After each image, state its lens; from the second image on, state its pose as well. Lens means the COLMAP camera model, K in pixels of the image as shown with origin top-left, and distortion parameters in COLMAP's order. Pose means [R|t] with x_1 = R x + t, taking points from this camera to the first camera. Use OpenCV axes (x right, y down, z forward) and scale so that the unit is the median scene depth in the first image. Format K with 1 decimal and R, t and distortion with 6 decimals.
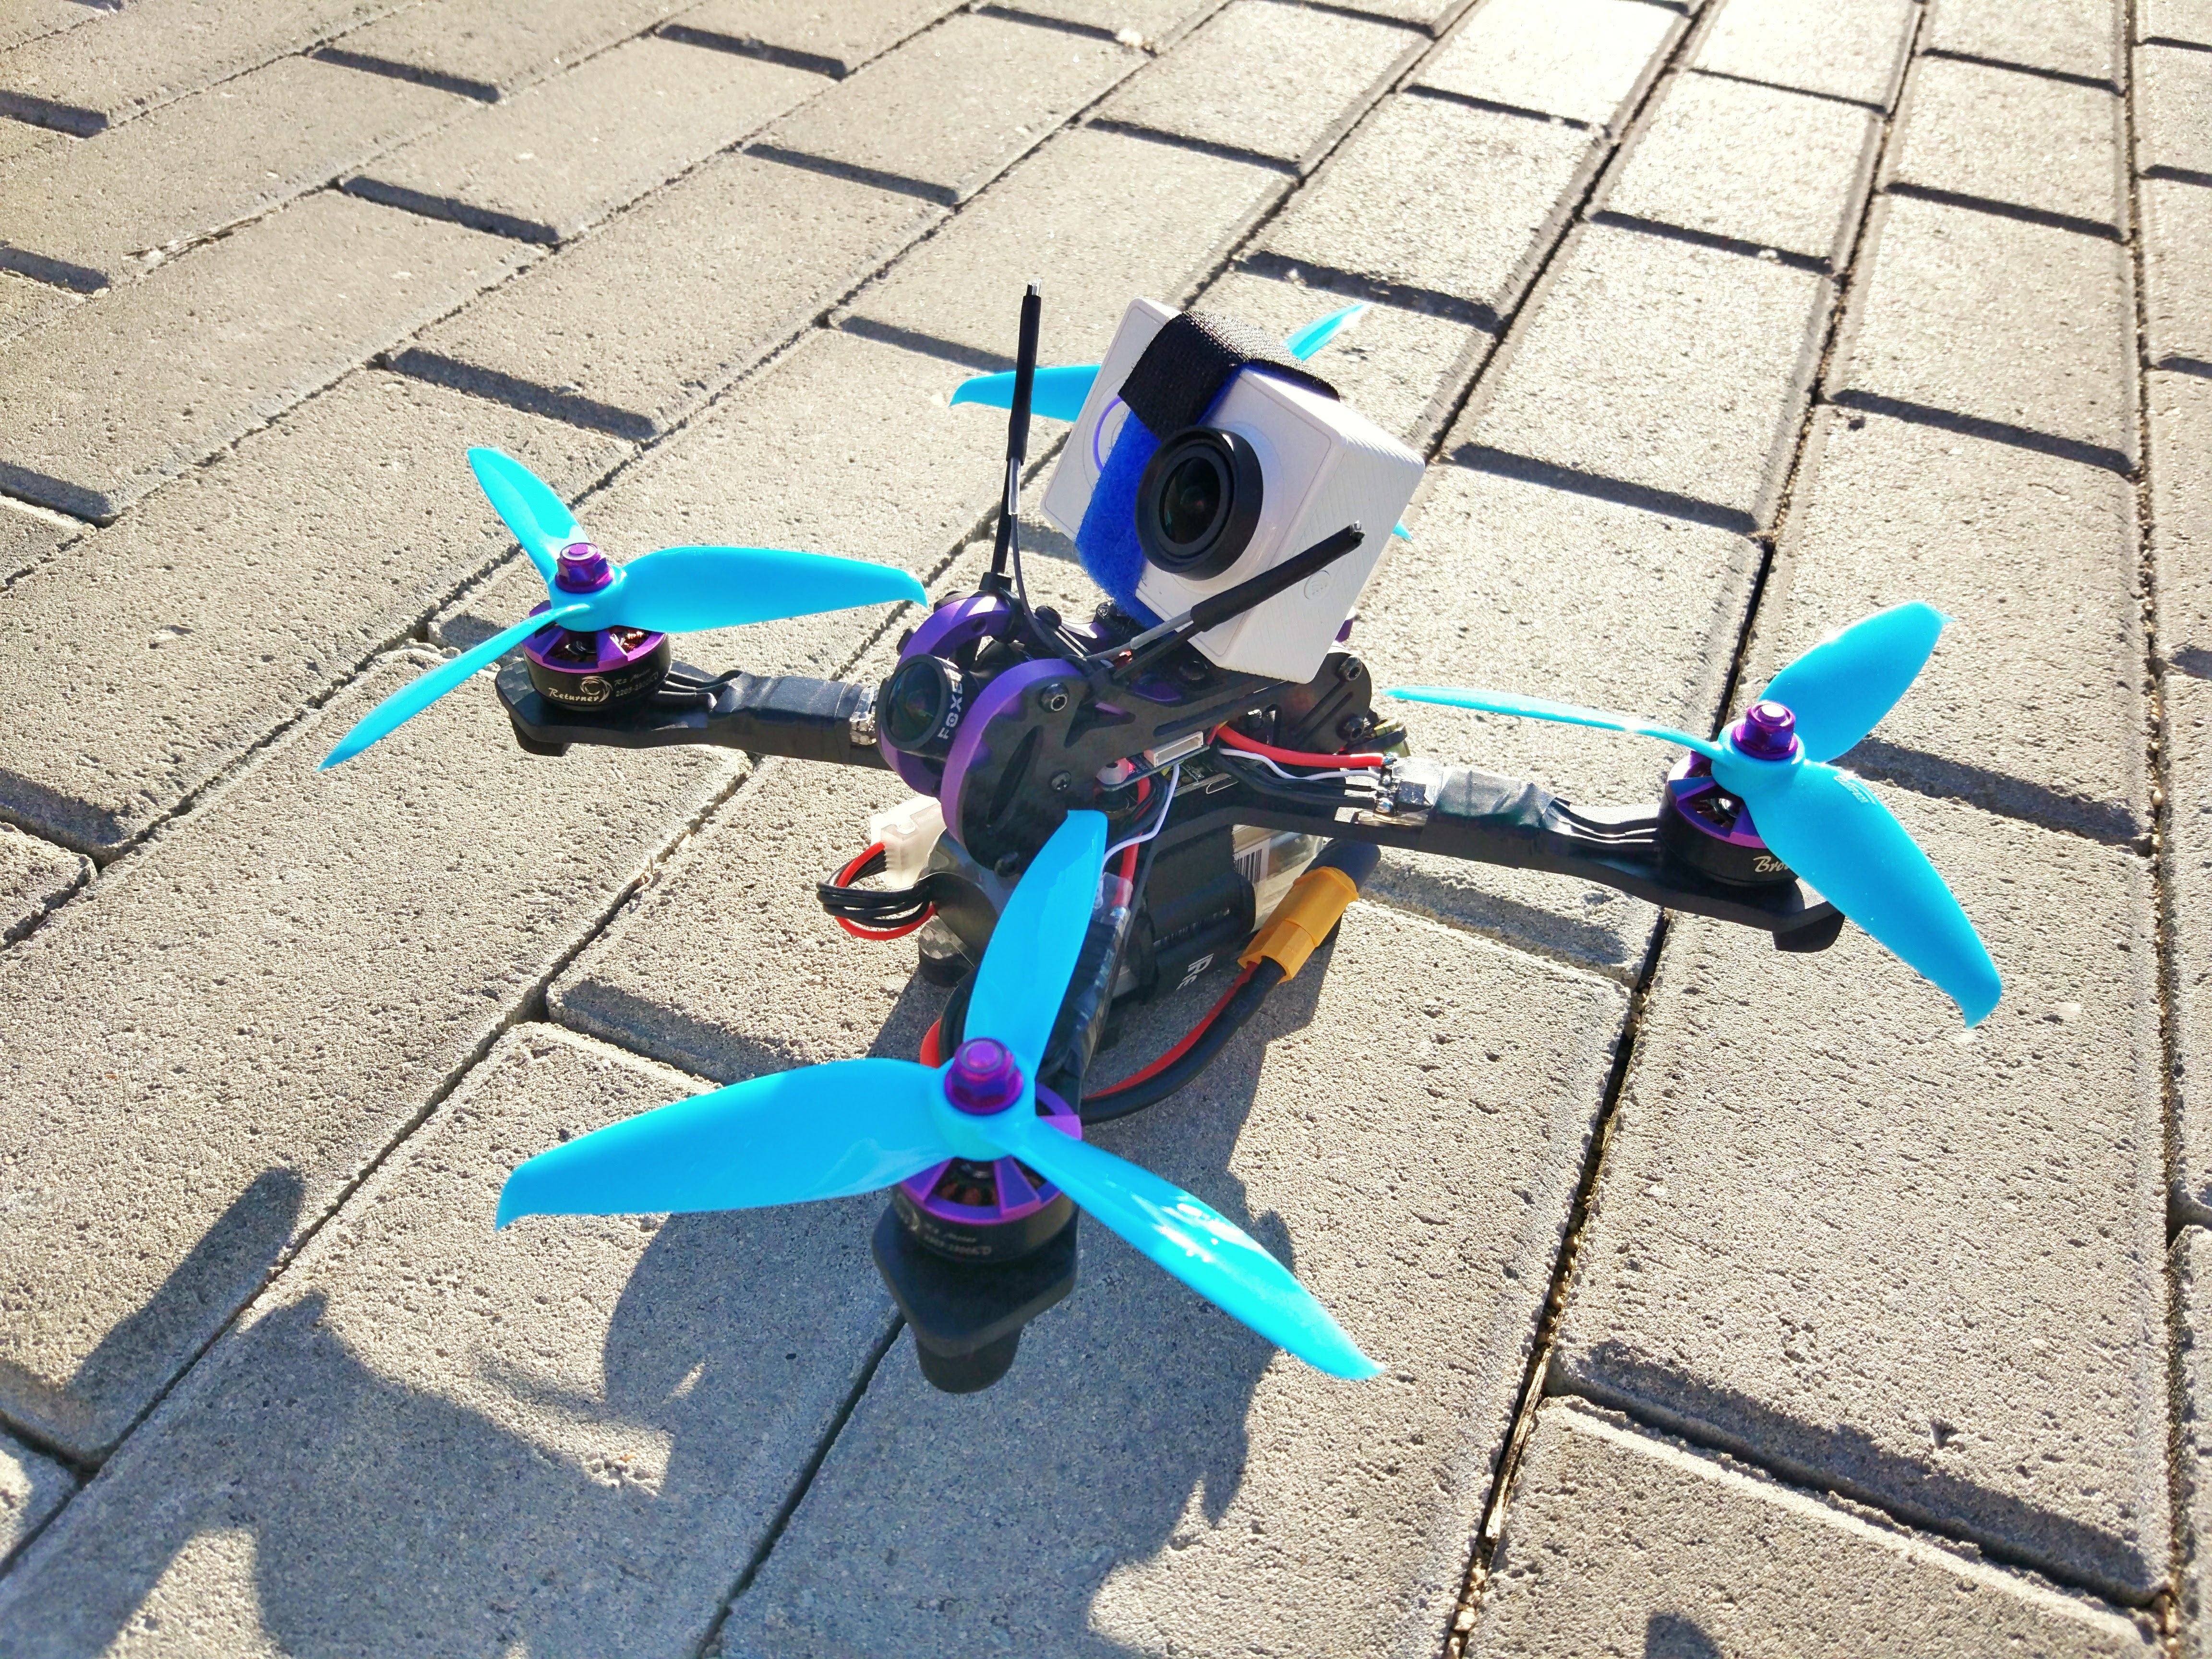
lens RADIAL K [[1903.9, 0, 1103.9], [0, 1903.9, 823.7], [0, 0, 1]] dist [0.010588, -0.045655]
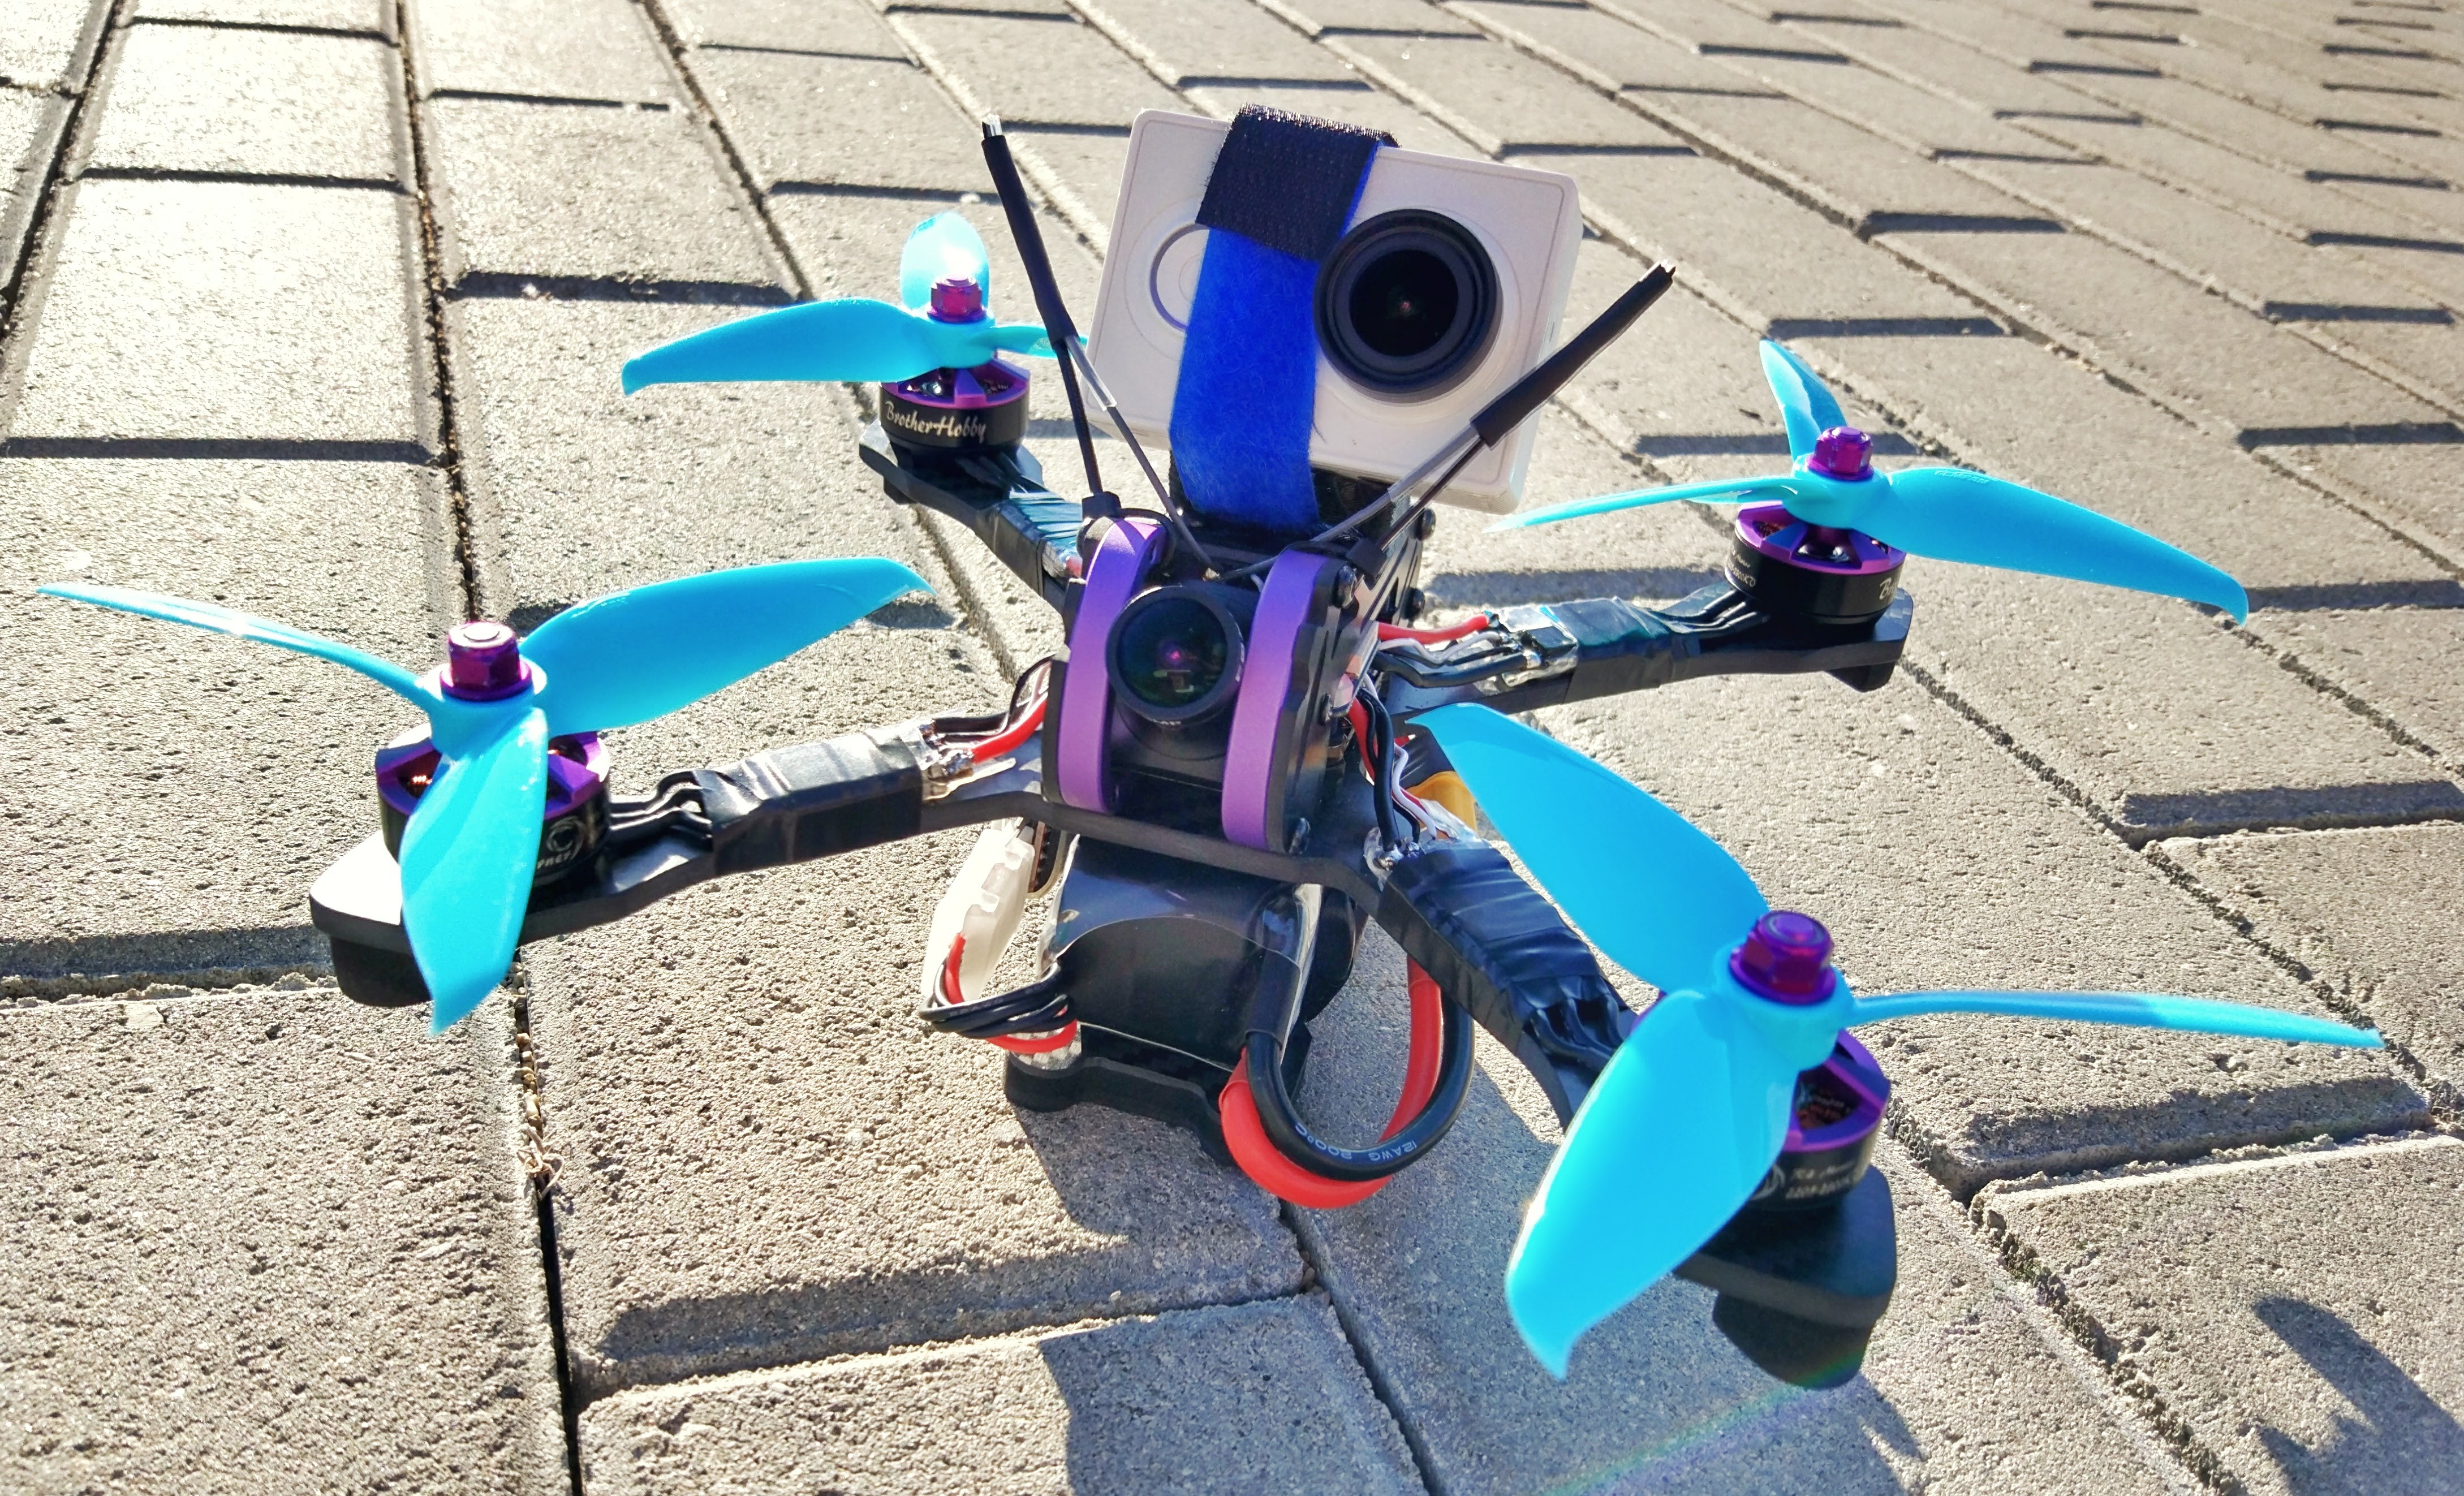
lens RADIAL K [[2280.4, 0, 1230.3], [0, 2280.4, 749.1], [0, 0, 1]] dist [-0.005698, 0.000000]
pose [[0.747831, -0.288098, 0.598121, -0.572988], [0.362121, 0.932124, -0.003783, -0.017164], [-0.556433, 0.219421, 0.801397, 0.270178]]
